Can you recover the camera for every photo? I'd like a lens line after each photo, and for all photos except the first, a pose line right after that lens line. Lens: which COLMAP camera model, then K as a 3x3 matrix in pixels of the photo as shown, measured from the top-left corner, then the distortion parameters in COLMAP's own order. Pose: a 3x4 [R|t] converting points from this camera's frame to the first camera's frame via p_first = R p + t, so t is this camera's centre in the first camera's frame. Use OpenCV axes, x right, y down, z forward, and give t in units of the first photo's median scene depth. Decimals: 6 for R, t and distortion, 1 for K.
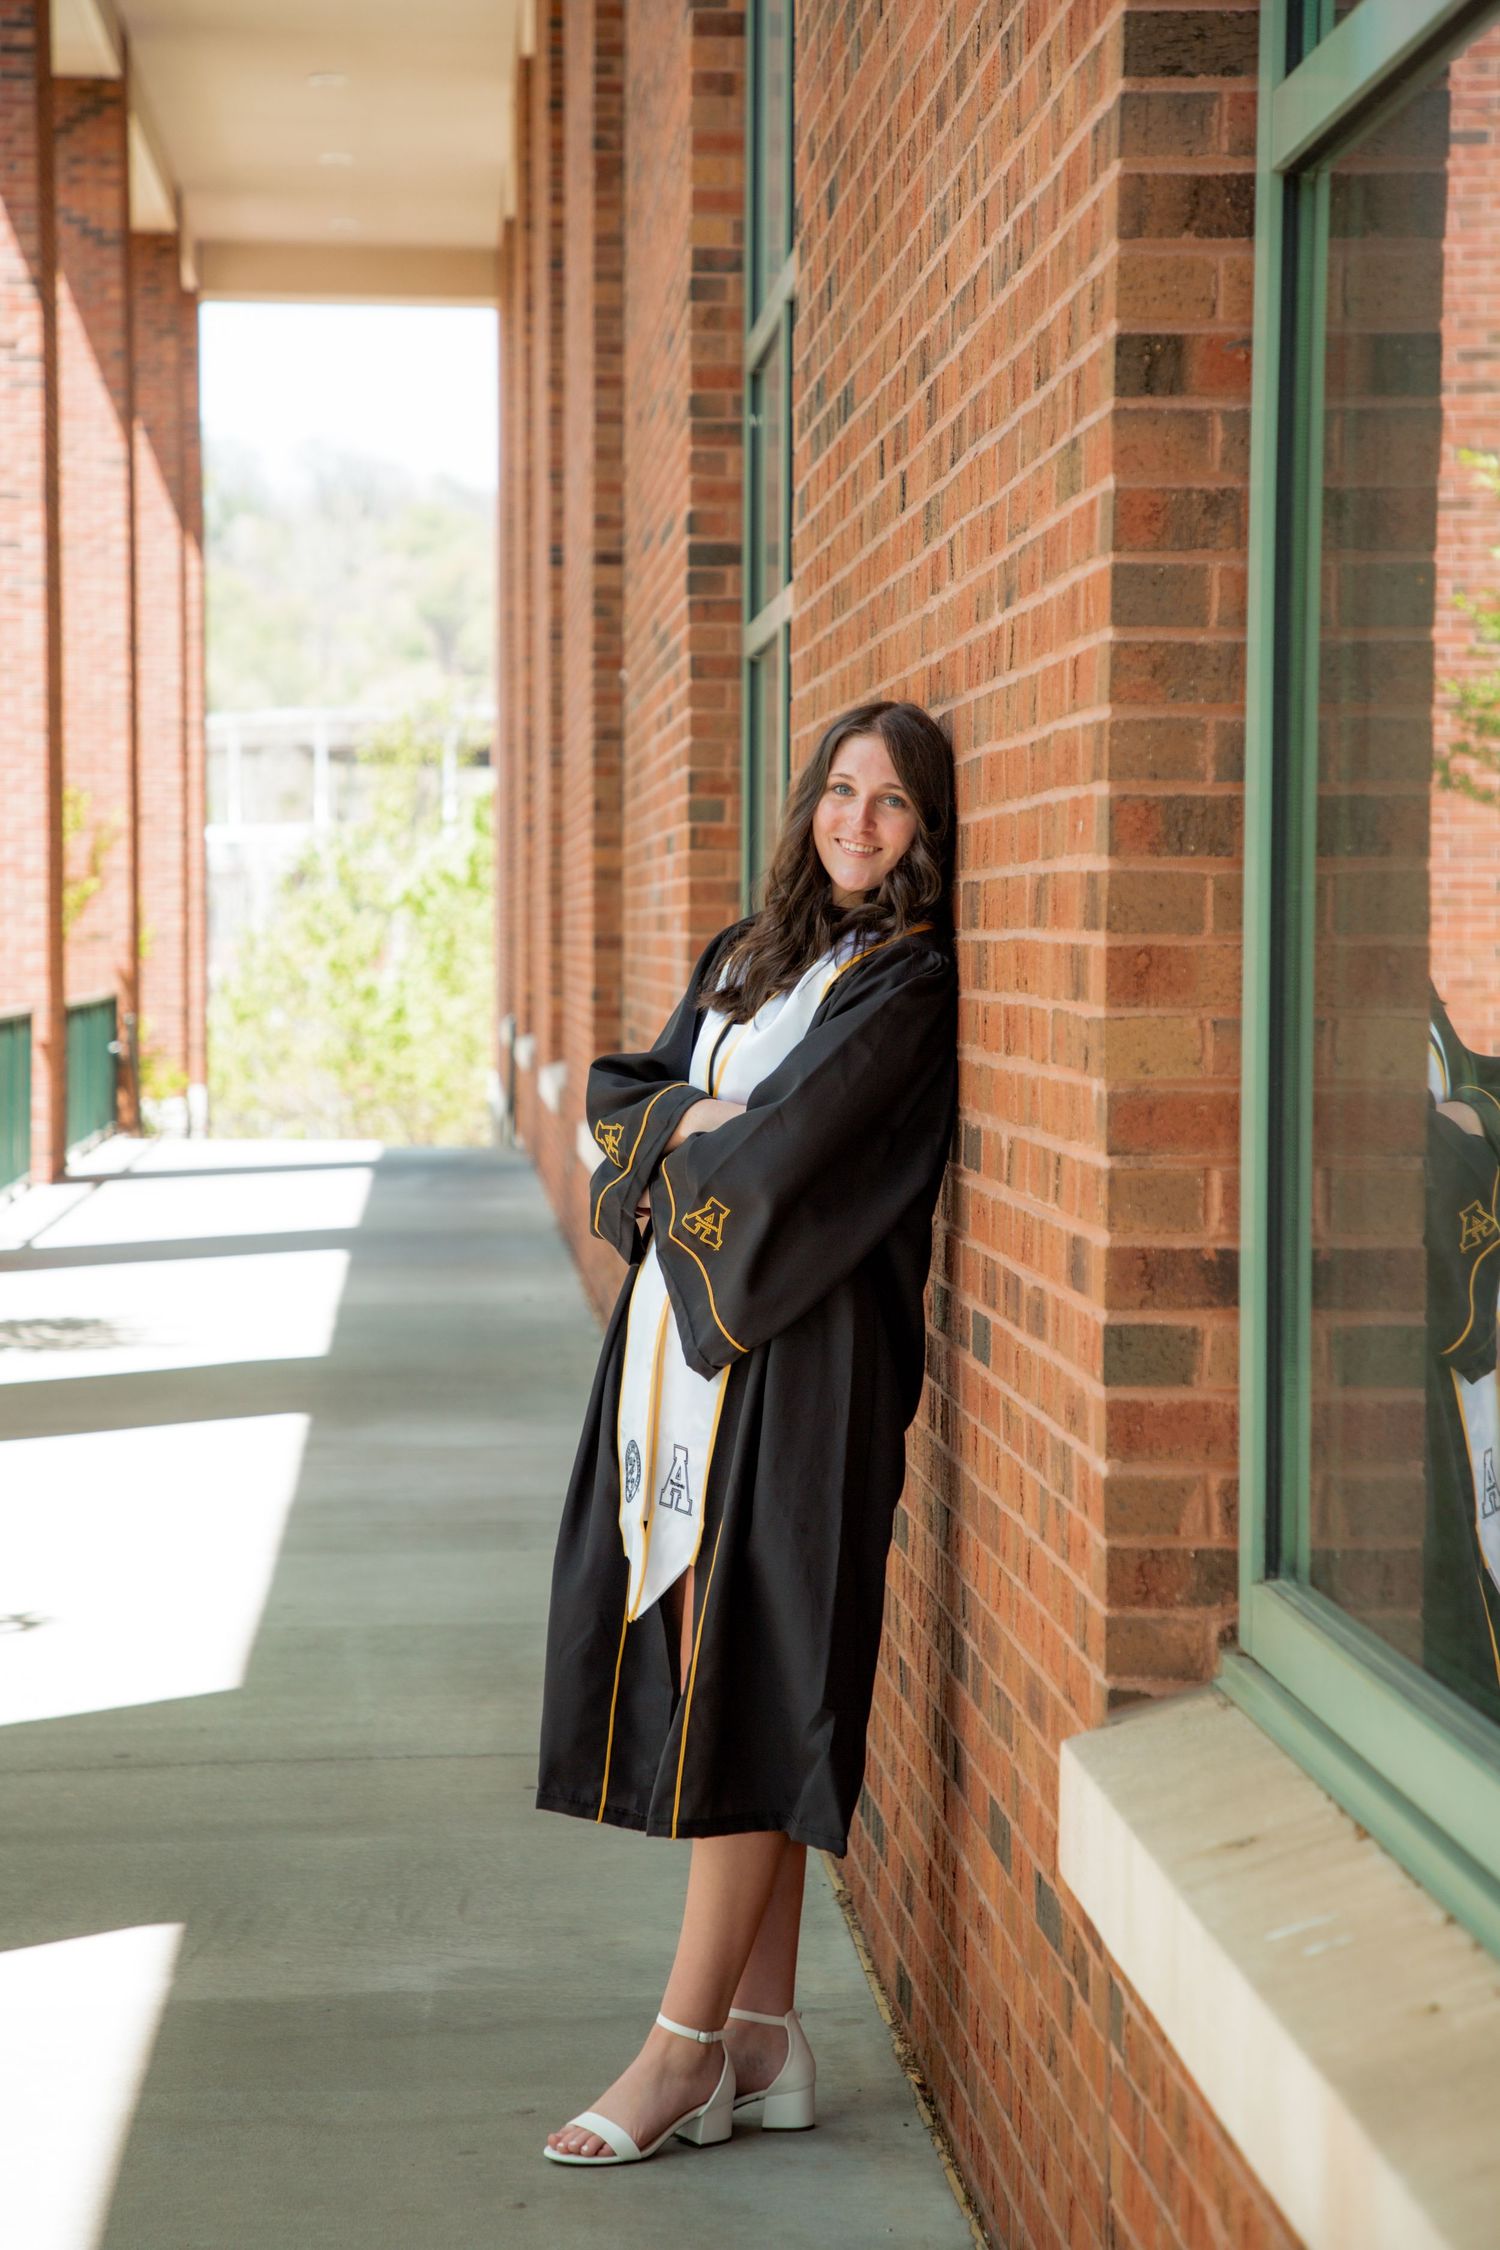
lens RADIAL K [[4973.5, 0, 768.6], [0, 4973.5, 1116.0], [0, 0, 1]] dist [0.421156, 0.000000]
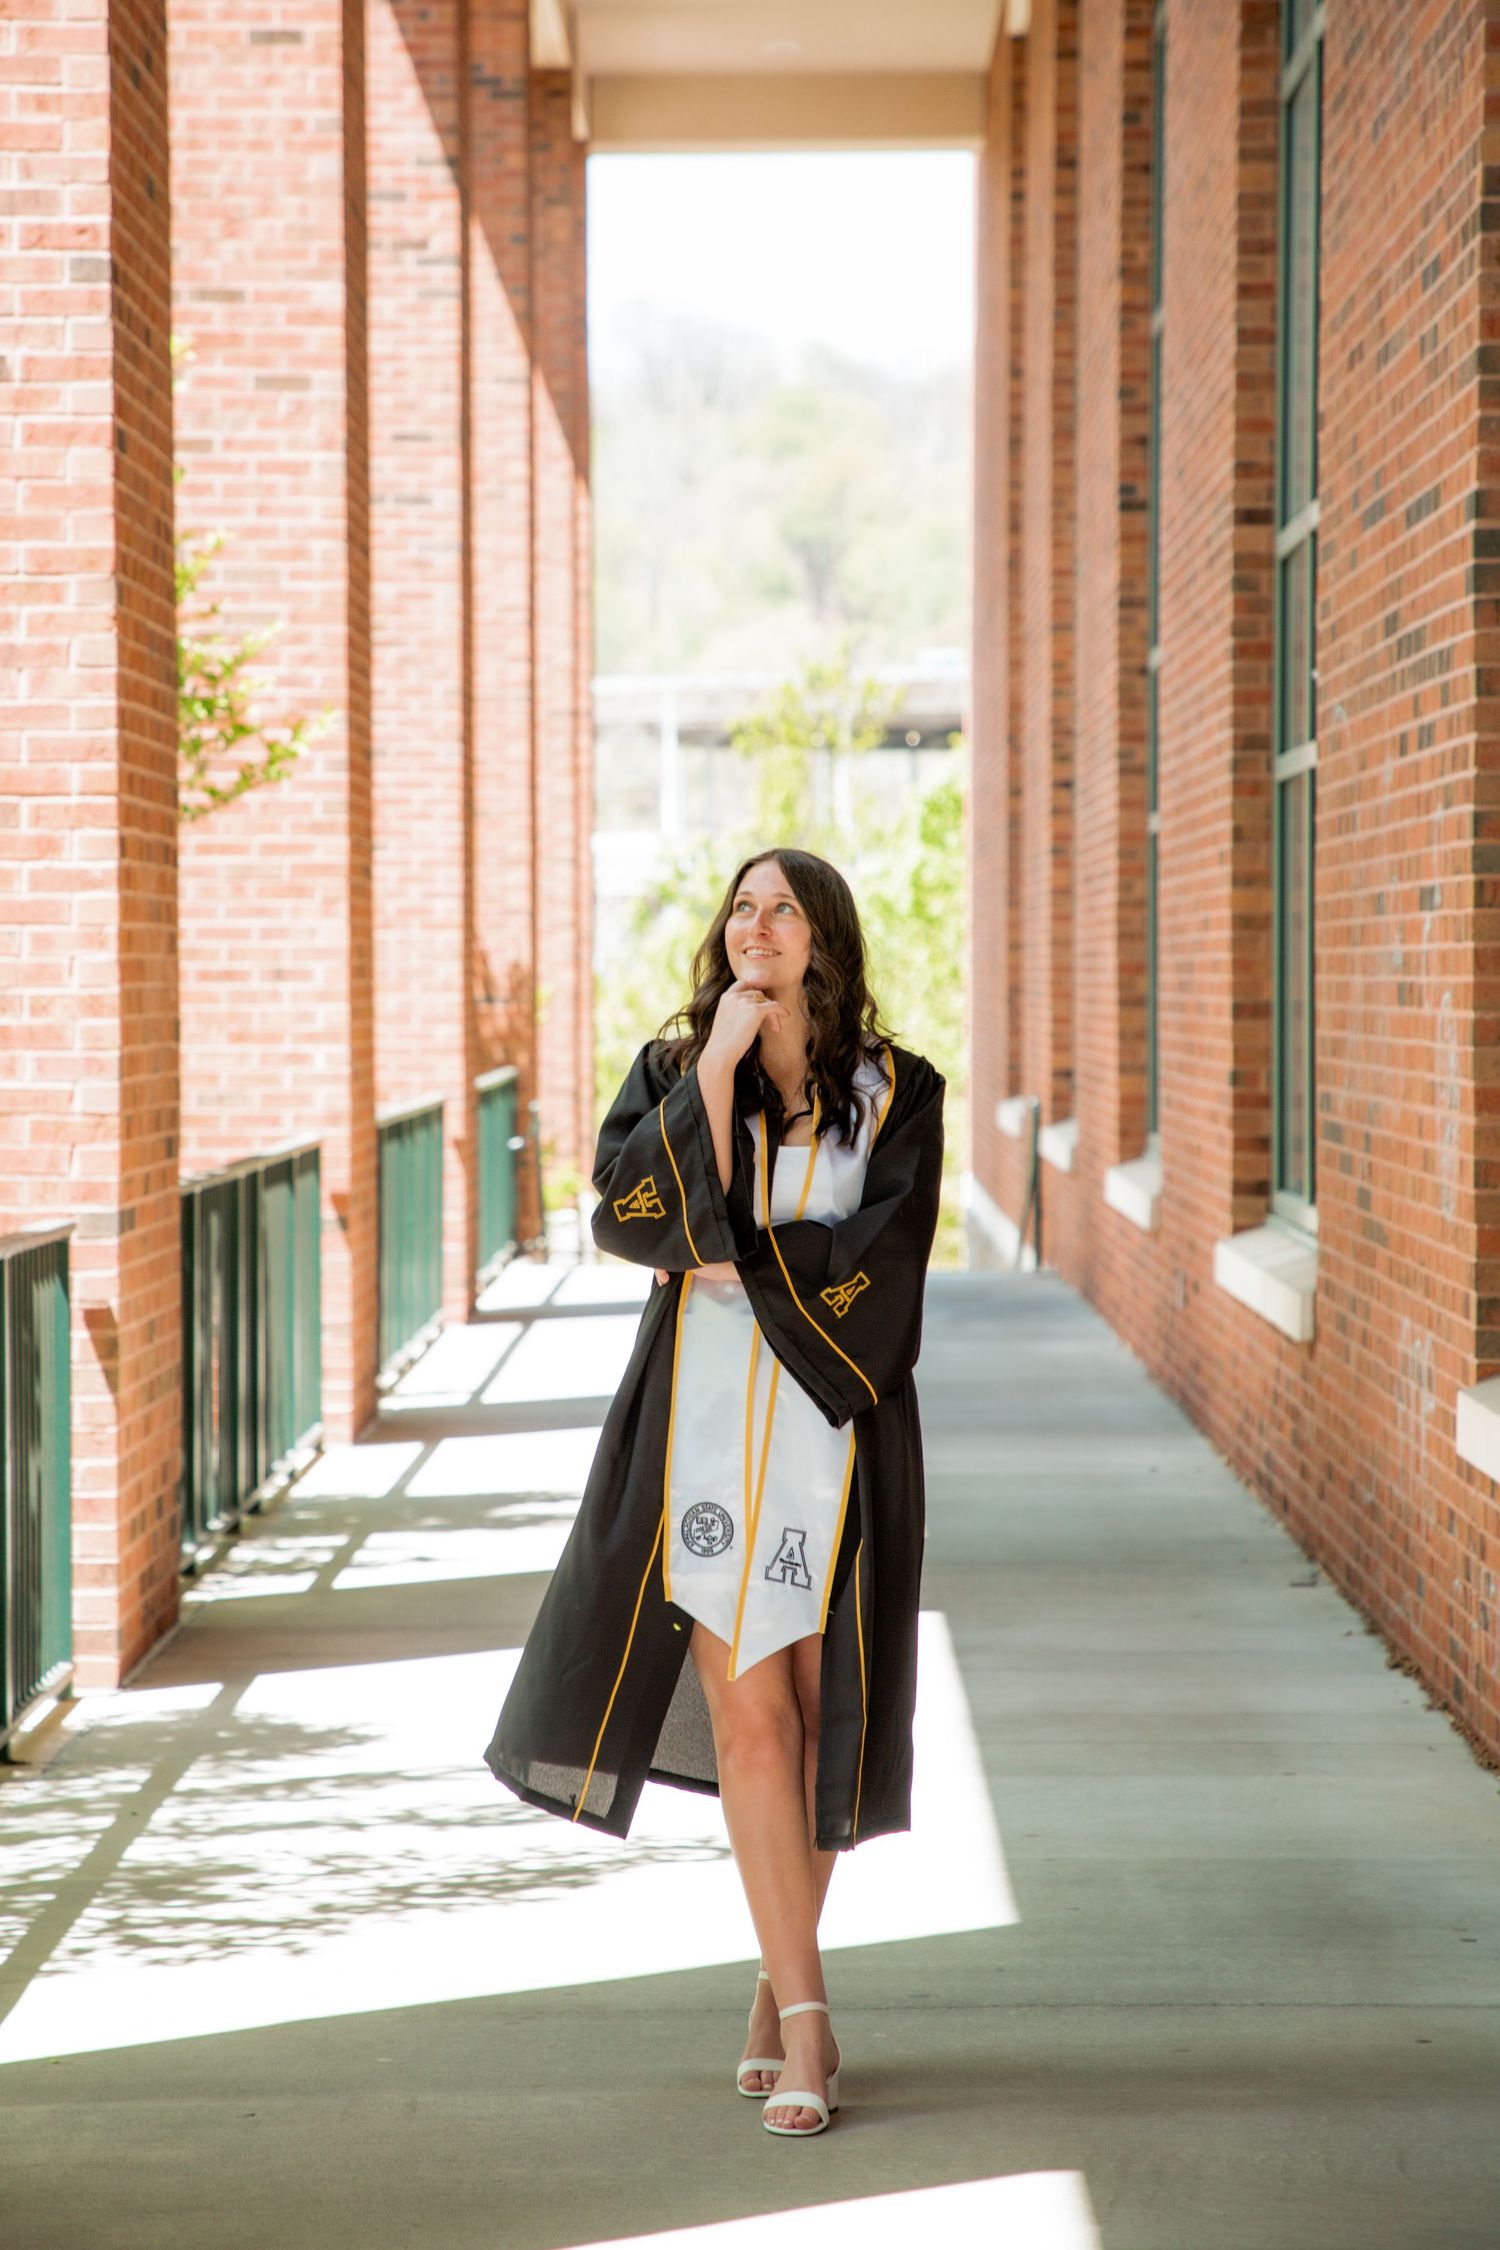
lens RADIAL K [[6862.3, 0, 660.3], [0, 6862.3, 1094.6], [0, 0, 1]] dist [0.650372, 0.000000]
pose [[0.996040, -0.007764, -0.088563, -0.049147], [0.006055, 0.999791, -0.019549, -0.002095], [0.088696, 0.018935, 0.995879, -0.130370]]
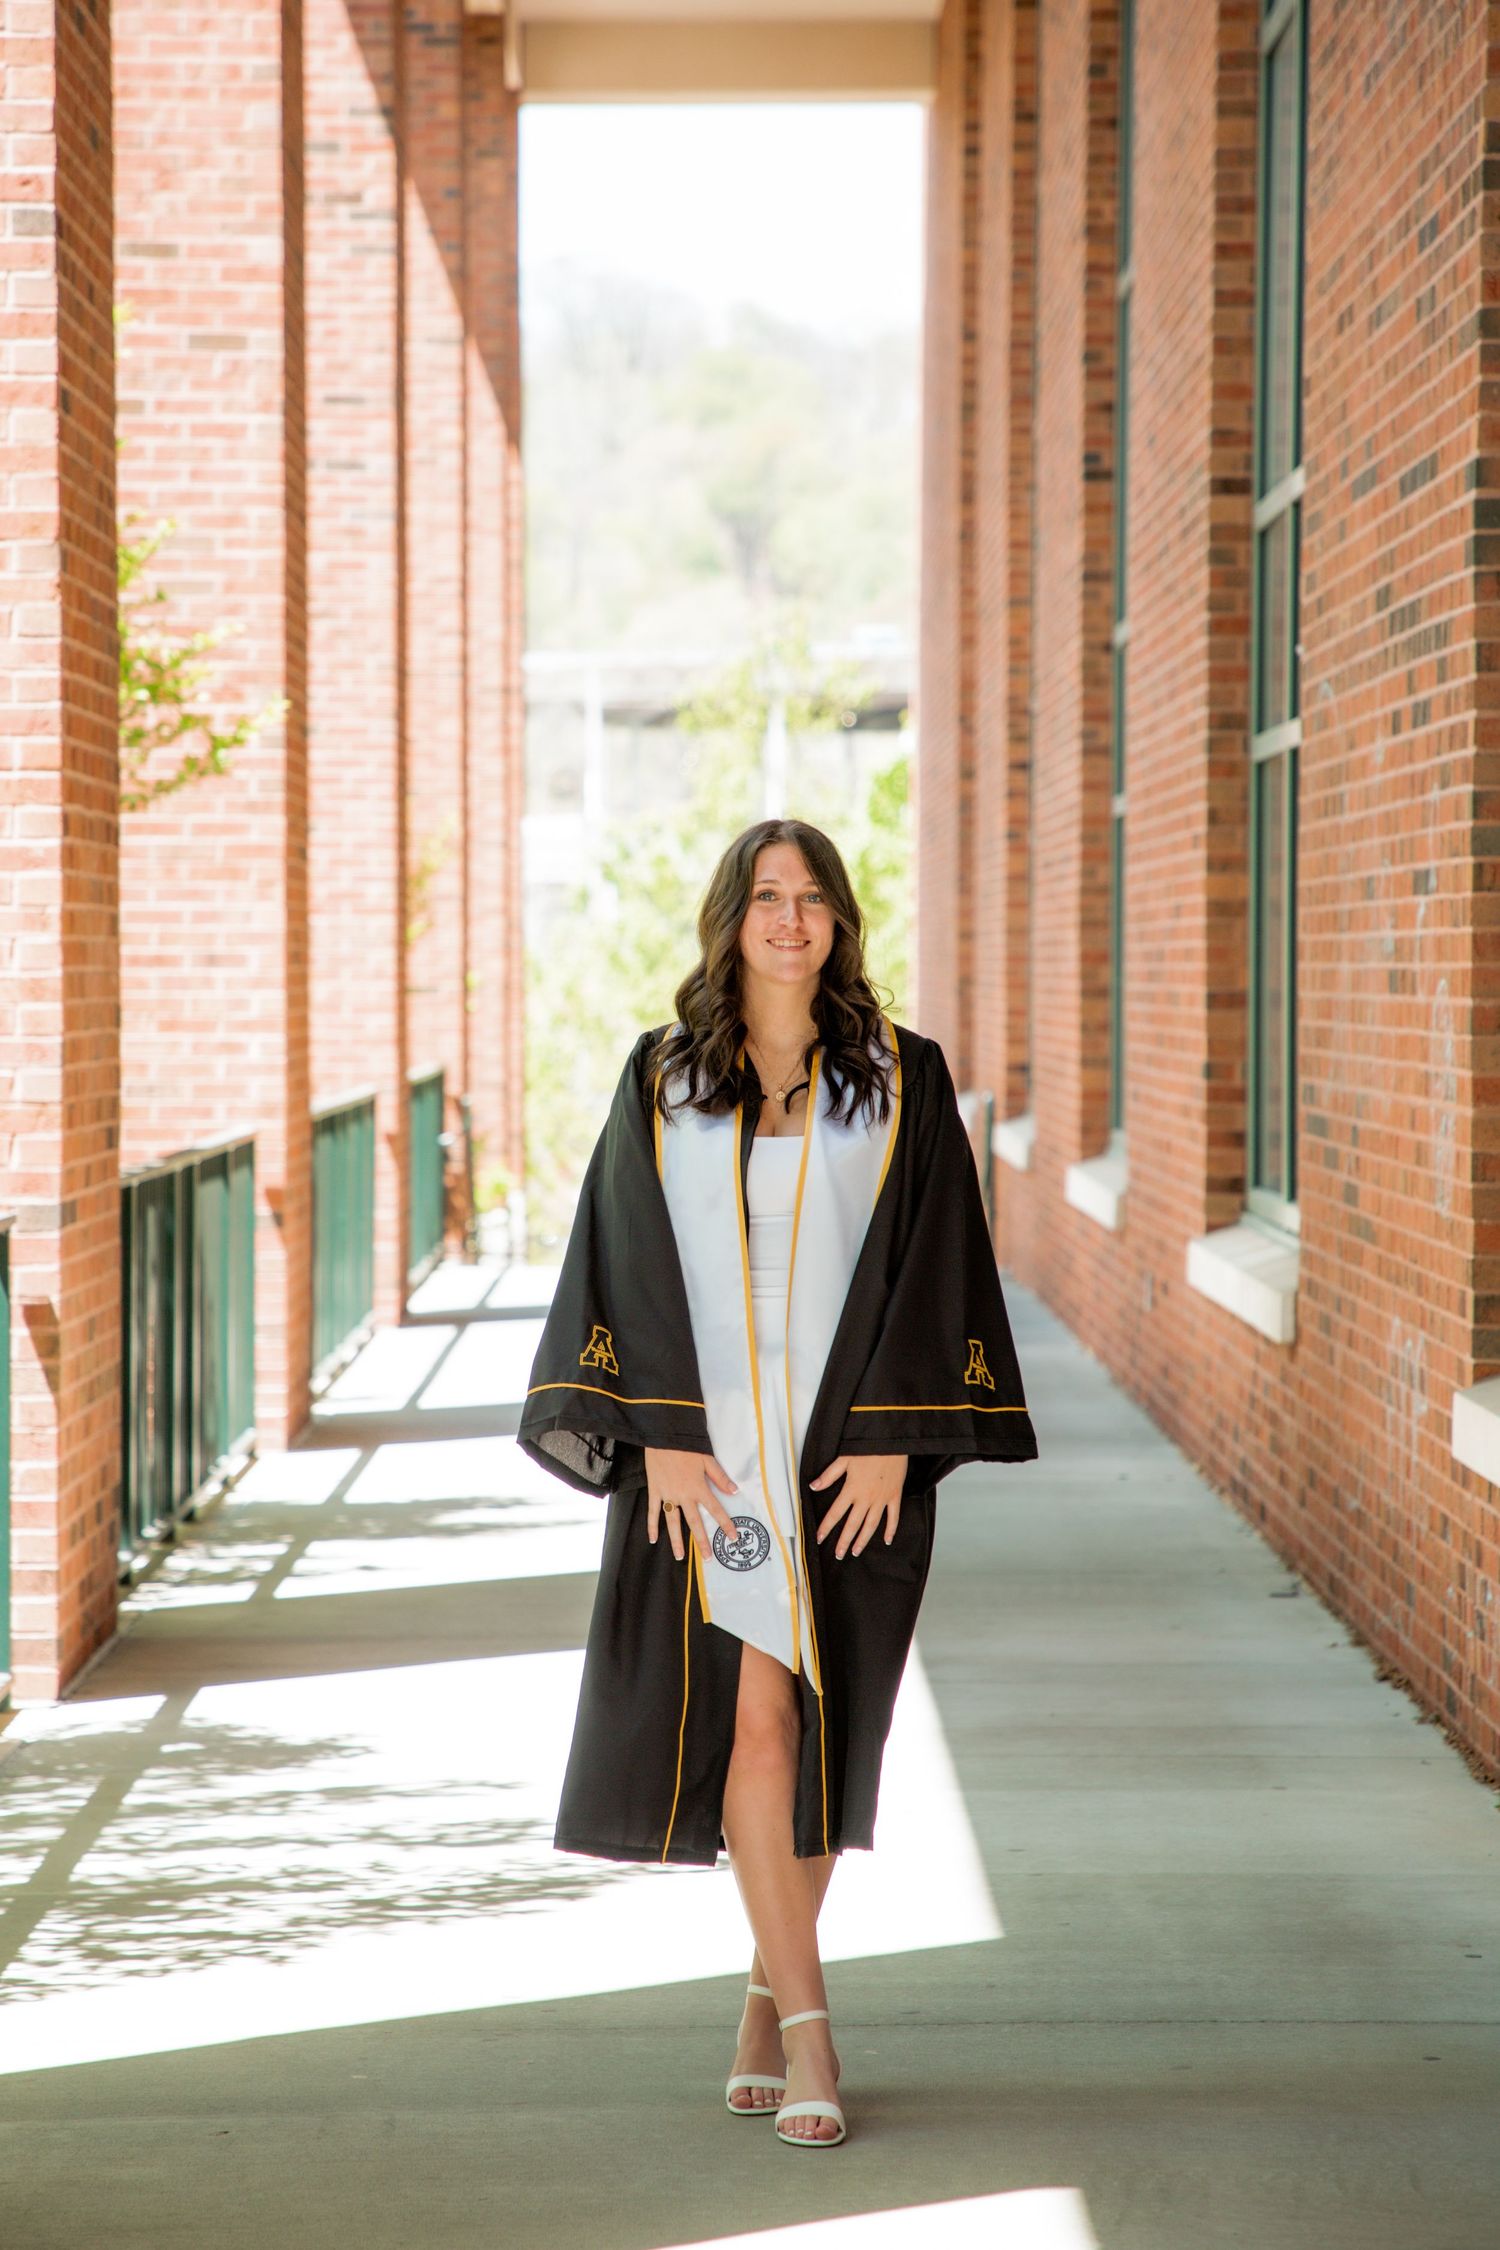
lens RADIAL K [[7186.9, 0, 659.8], [0, 7186.9, 1115.1], [0, 0, 1]] dist [0.671318, 0.000000]
pose [[0.996965, -0.004414, -0.077723, -0.055917], [0.003164, 0.999864, -0.016200, -0.000603], [0.077783, 0.015905, 0.996843, -0.141227]]
